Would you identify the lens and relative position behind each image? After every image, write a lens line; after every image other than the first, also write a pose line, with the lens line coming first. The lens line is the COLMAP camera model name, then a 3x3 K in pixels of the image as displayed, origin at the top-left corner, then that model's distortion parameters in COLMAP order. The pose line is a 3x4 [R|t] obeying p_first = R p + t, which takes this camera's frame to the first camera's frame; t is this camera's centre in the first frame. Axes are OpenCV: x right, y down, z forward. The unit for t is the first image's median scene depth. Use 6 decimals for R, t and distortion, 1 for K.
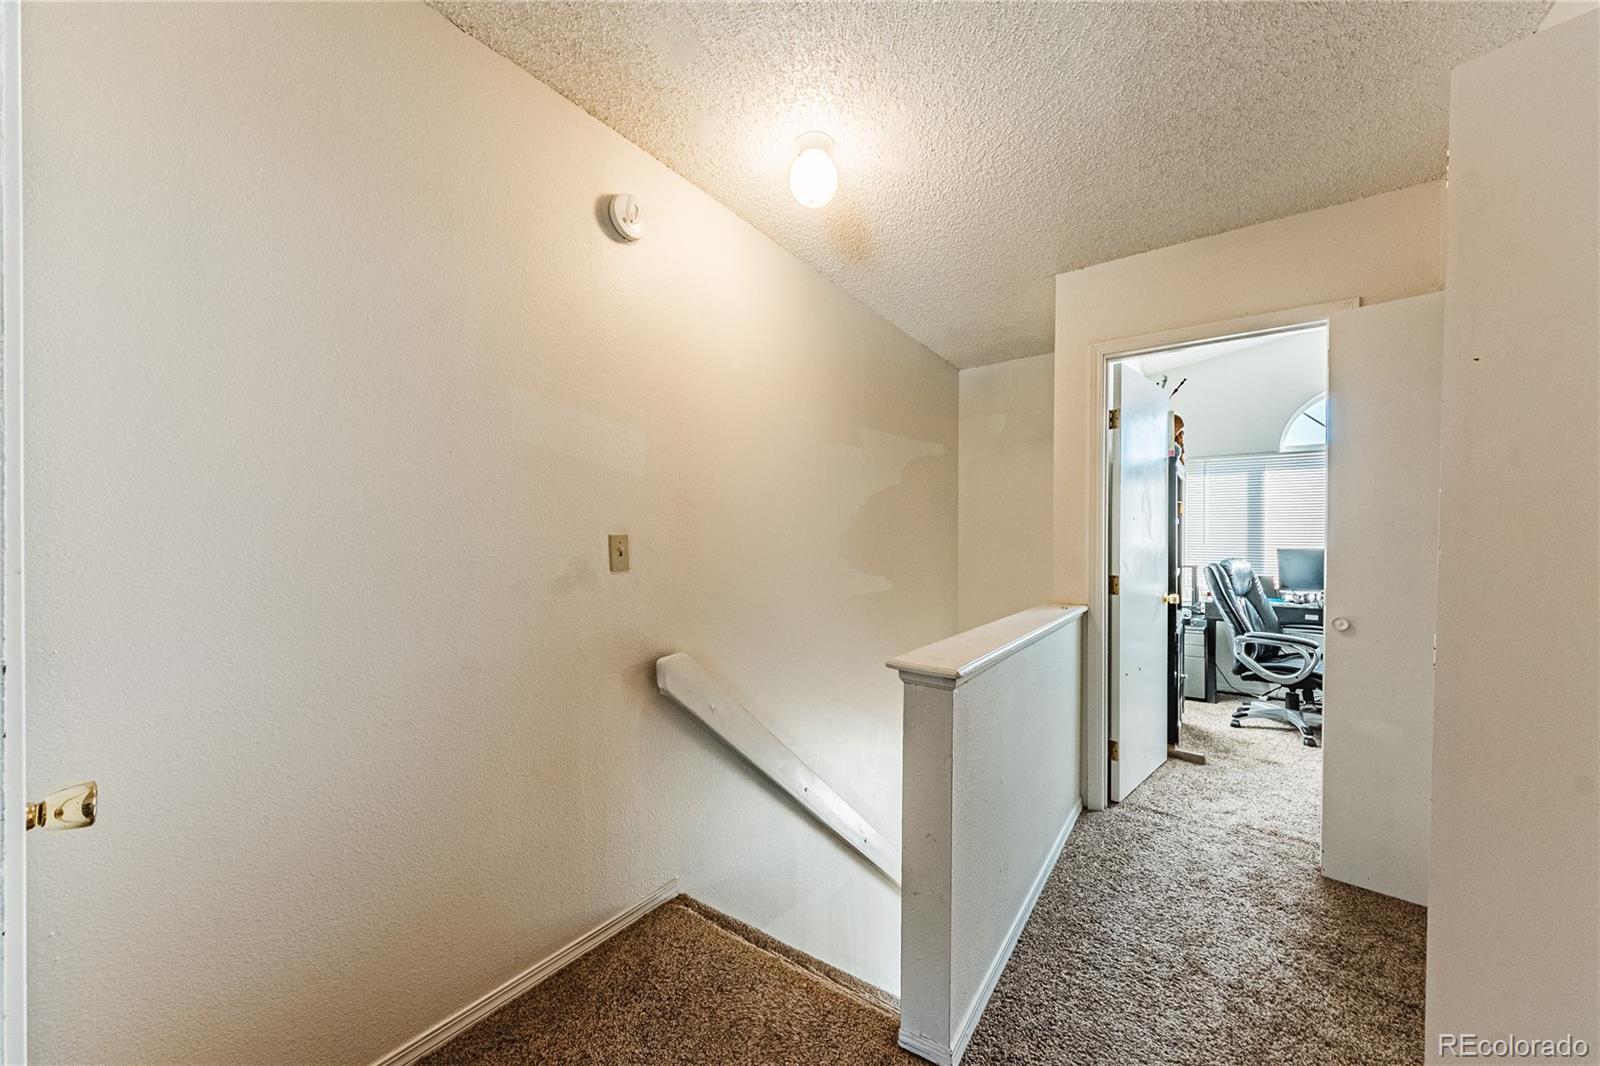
lens RADIAL K [[579.1, 0, 800.2], [0, 579.1, 555.0], [0, 0, 1]] dist [0.001224, -0.000113]
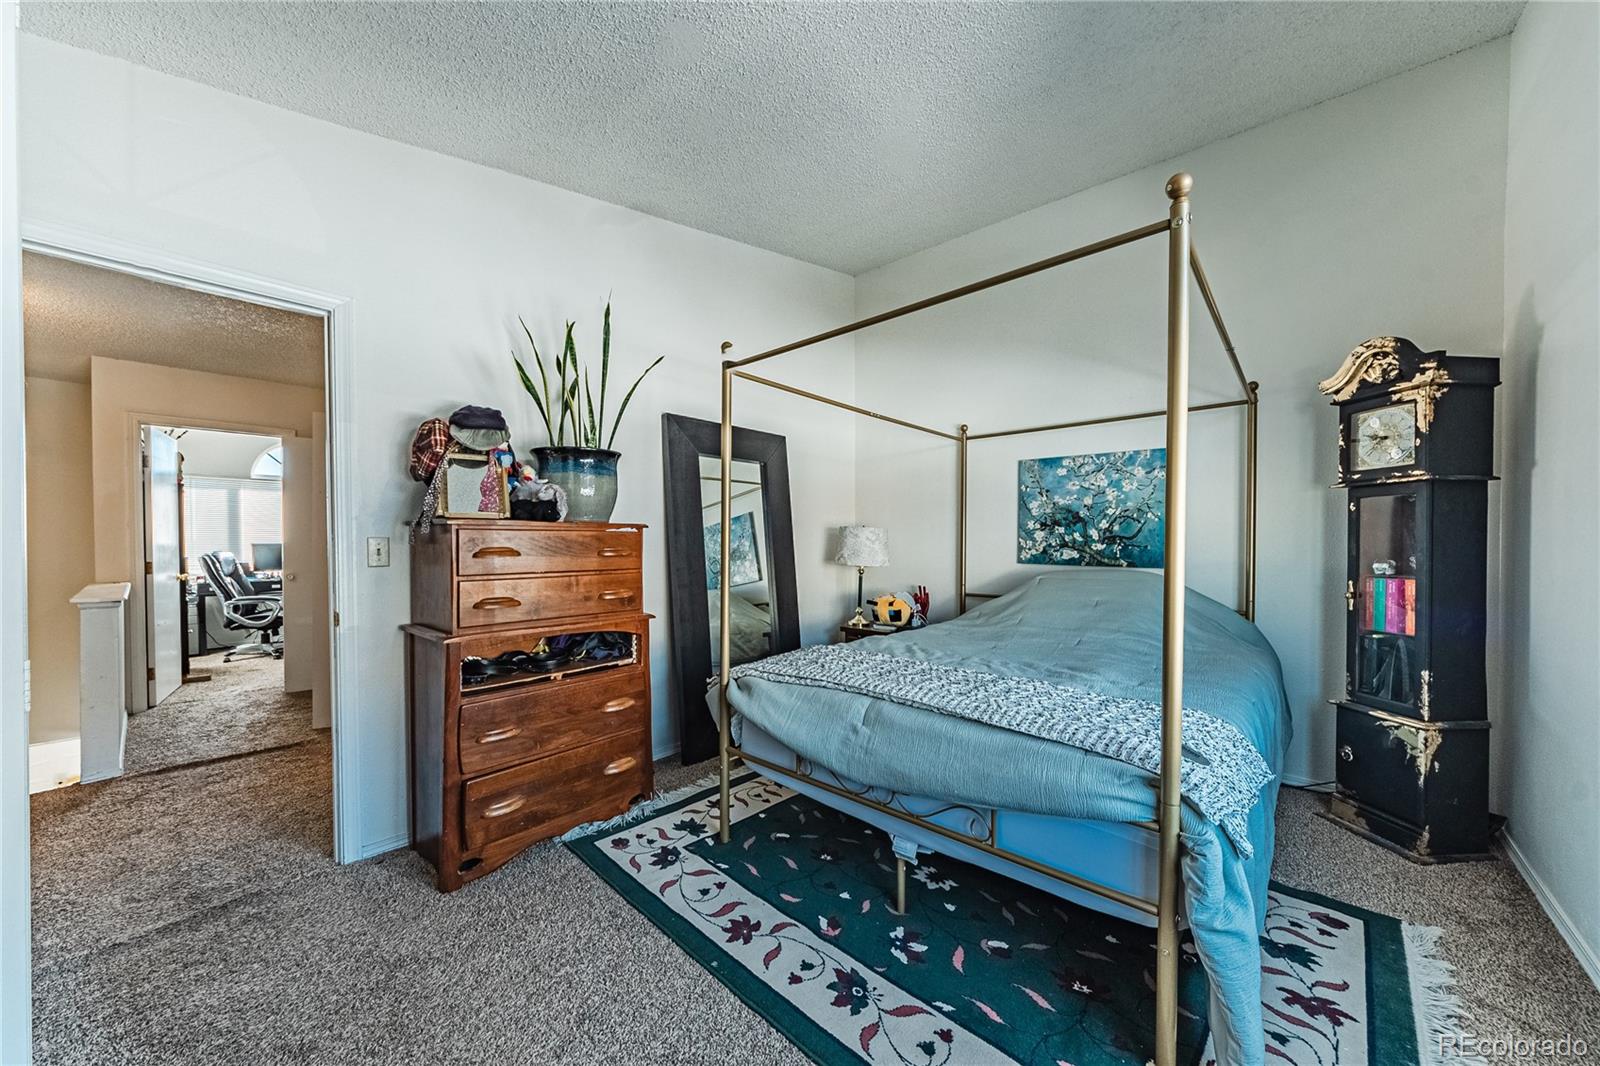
lens RADIAL K [[579.1, 0, 800.2], [0, 579.1, 555.0], [0, 0, 1]] dist [0.001224, -0.000113]
pose [[0.108996, -0.022591, 0.993785, -0.576399], [0.010683, 0.999711, 0.021554, 0.001389], [-0.993985, 0.008268, 0.109206, -0.646162]]
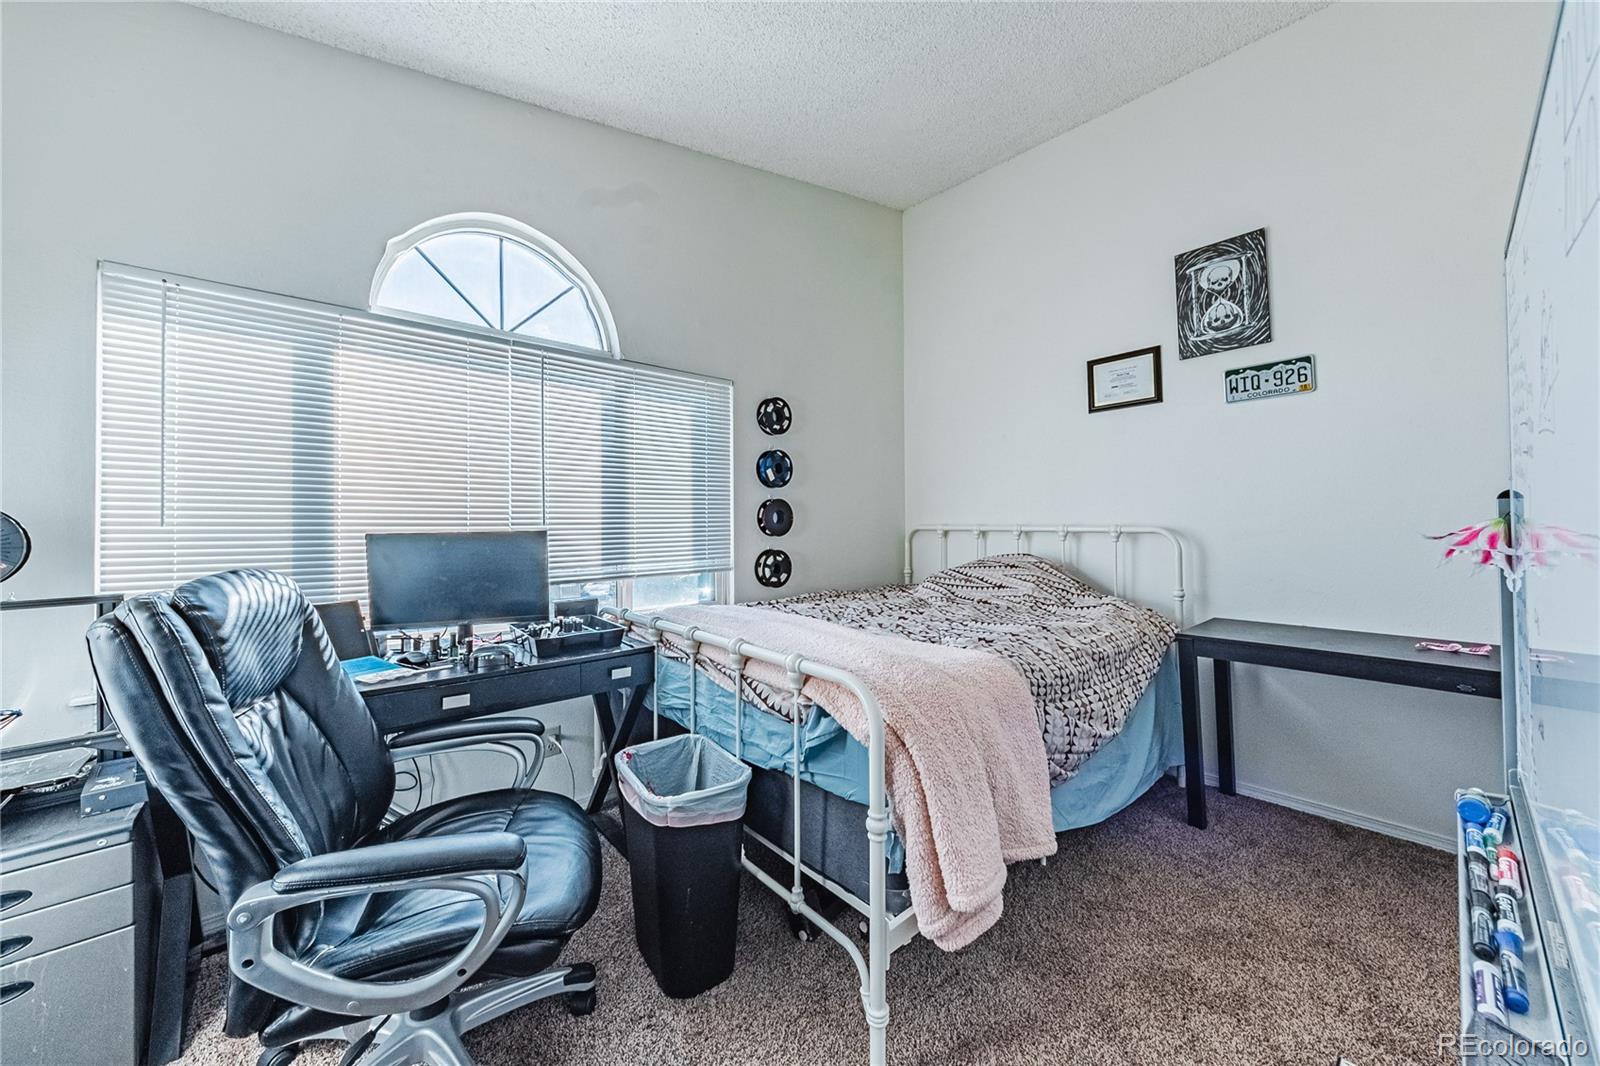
lens RADIAL K [[586.1, 0, 800.2], [0, 586.1, 516.3], [0, 0, 1]] dist [-0.001072, -0.000239]
pose [[0.214650, 0.006288, 0.976671, 0.545524], [0.016424, 0.999815, -0.010046, -0.016094], [-0.976553, 0.018197, 0.214507, 0.690030]]
